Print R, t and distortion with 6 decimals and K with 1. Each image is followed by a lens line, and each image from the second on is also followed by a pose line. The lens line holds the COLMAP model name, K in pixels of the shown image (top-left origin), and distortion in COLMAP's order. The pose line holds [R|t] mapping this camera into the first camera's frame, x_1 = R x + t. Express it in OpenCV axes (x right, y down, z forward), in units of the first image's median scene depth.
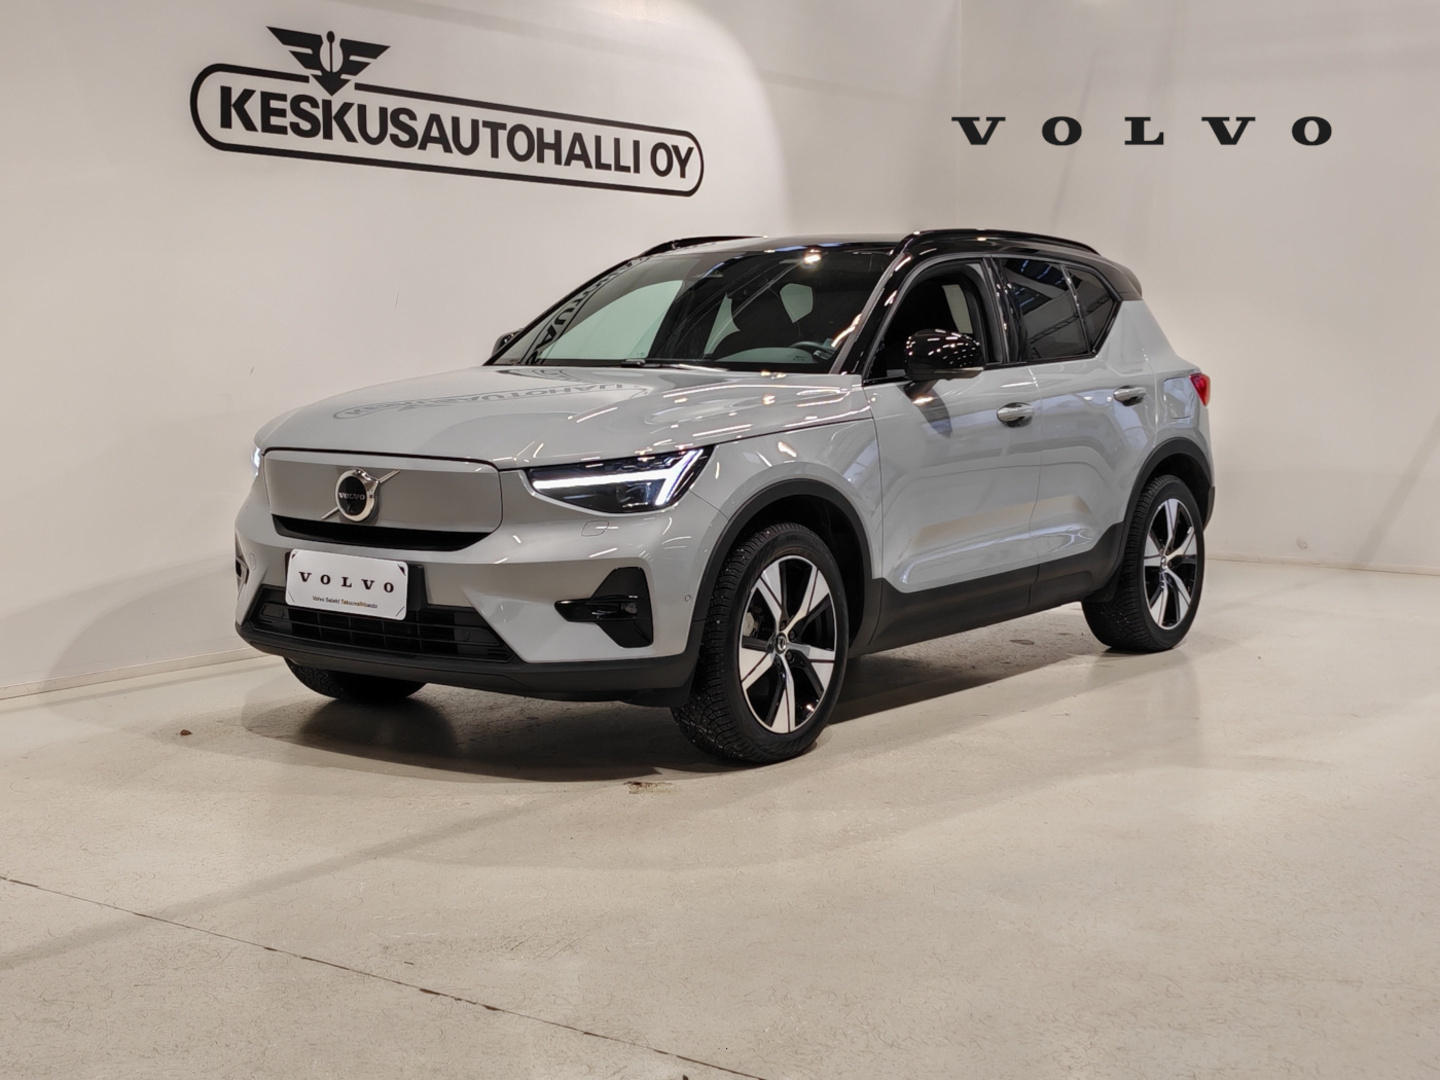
lens RADIAL K [[1997.6, 0, 720.0], [0, 1997.6, 540.0], [0, 0, 1]] dist [0.281757, -1.310514]
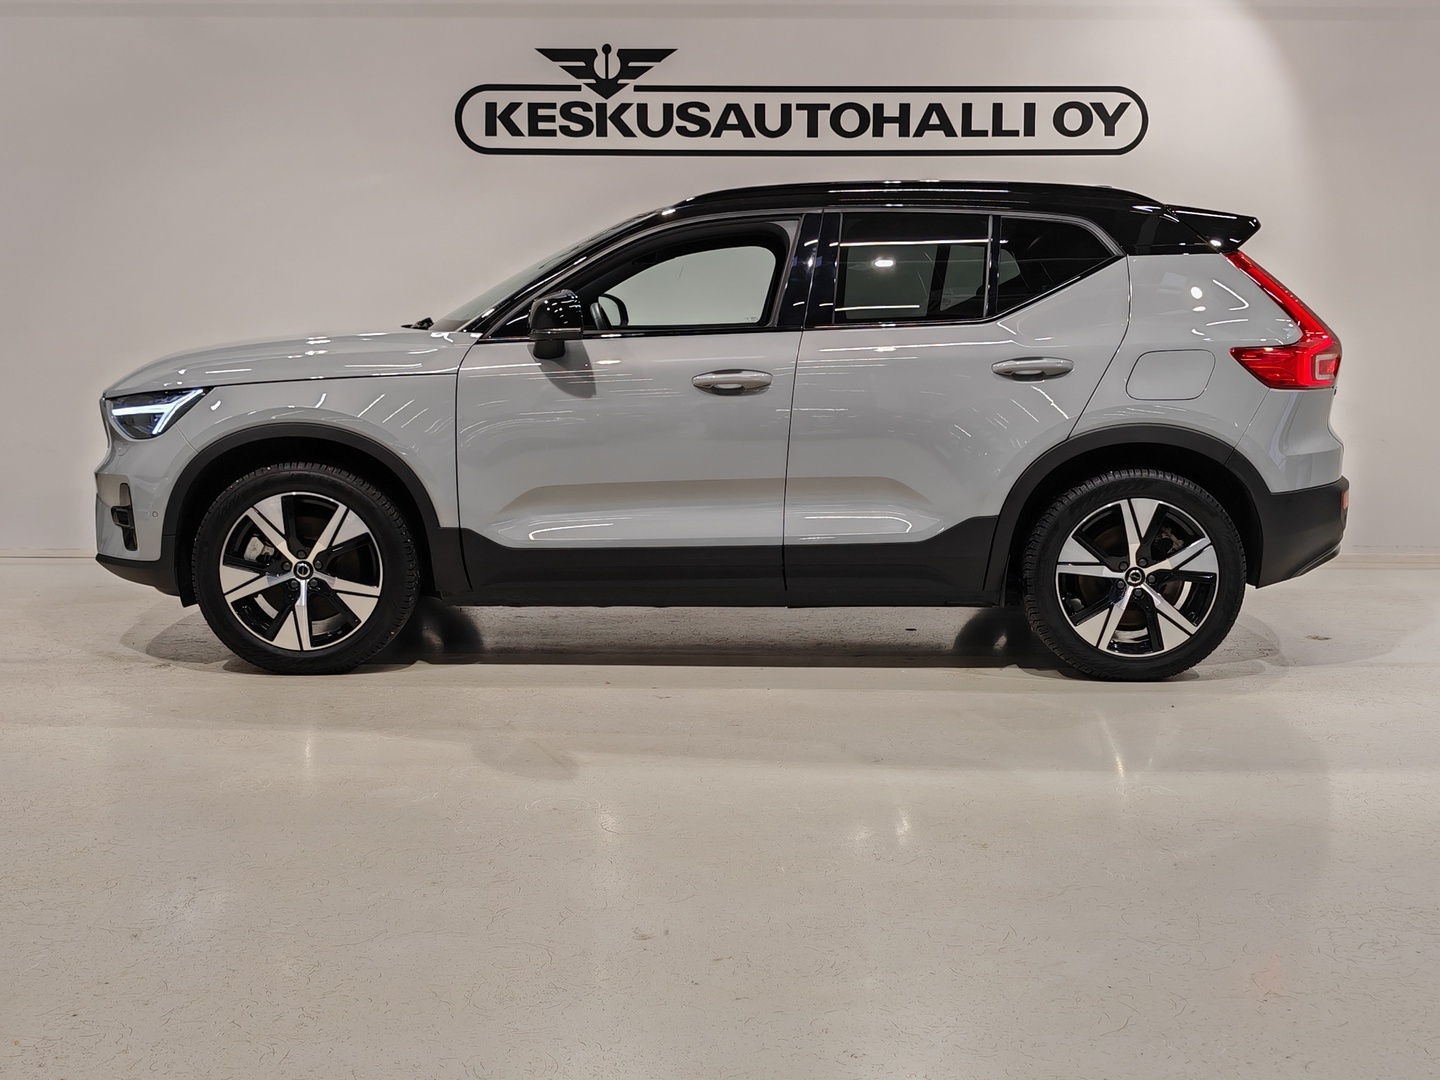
lens RADIAL K [[1747.5, 0, 720.0], [0, 1747.5, 540.0], [0, 0, 1]] dist [0.178678, -0.677280]
pose [[0.584905, 0.103602, -0.804458, 0.692051], [-0.084783, 0.994185, 0.066393, -0.036090], [0.806659, 0.029371, 0.590287, 0.443481]]
